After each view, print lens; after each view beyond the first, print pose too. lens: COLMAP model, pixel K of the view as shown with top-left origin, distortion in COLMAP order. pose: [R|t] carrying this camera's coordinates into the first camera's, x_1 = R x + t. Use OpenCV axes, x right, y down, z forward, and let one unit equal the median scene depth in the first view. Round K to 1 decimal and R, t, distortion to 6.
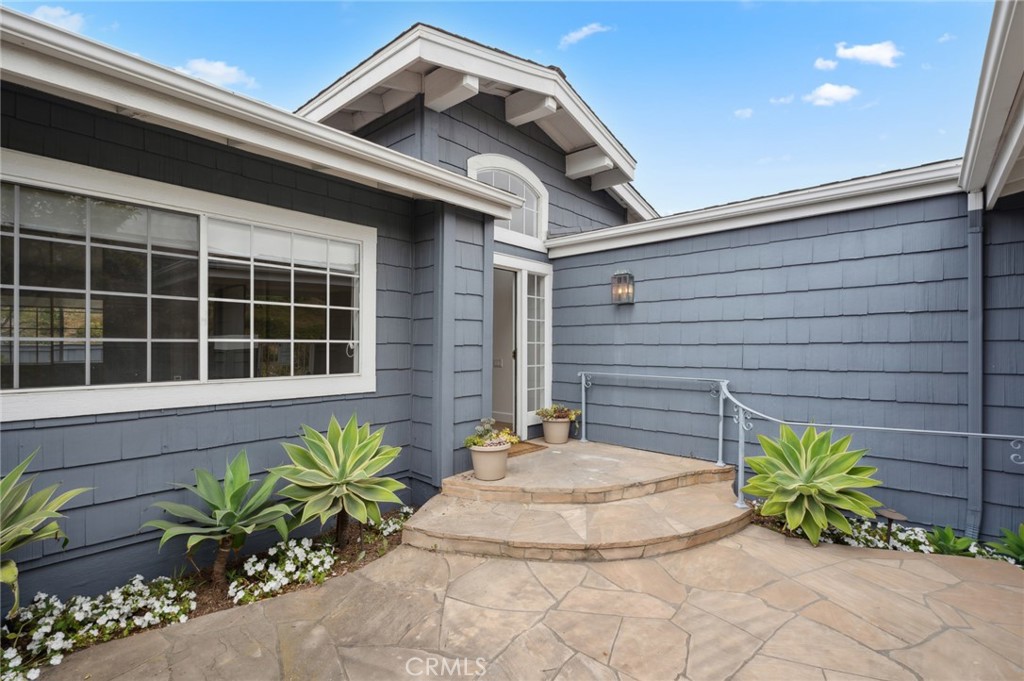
lens RADIAL K [[479.8, 0, 510.7], [0, 479.8, 348.3], [0, 0, 1]] dist [-0.005515, 0.000083]
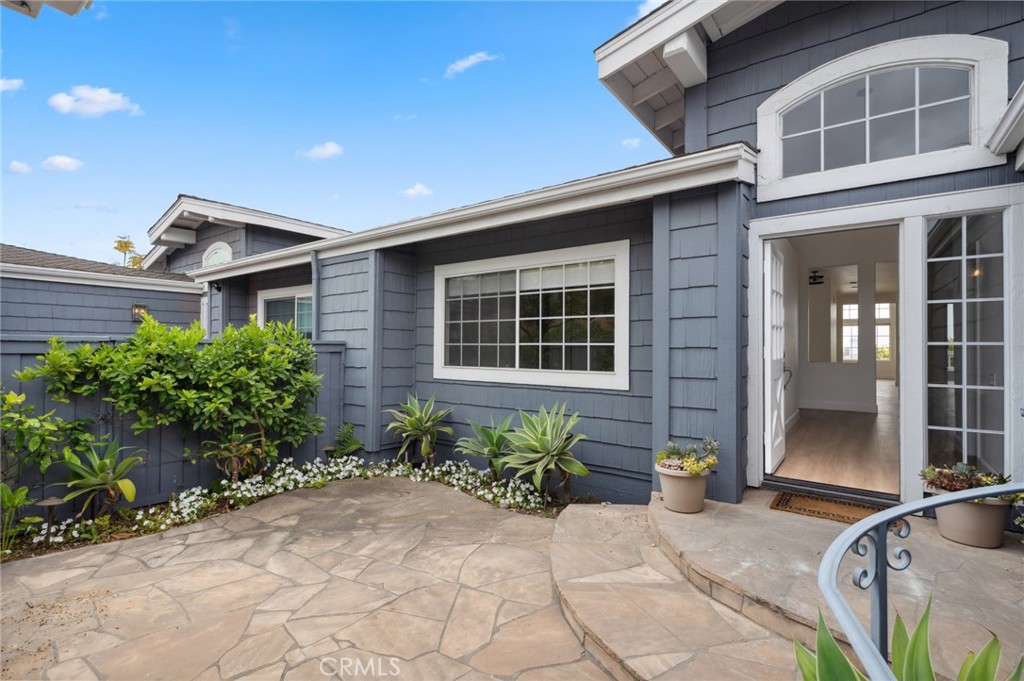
lens RADIAL K [[479.8, 0, 519.0], [0, 479.8, 340.3], [0, 0, 1]] dist [-0.005515, 0.000083]
pose [[0.073824, -0.014674, -0.997163, 0.981320], [-0.008173, 0.999849, -0.015319, -0.004532], [0.997238, 0.009281, 0.073693, 0.849440]]
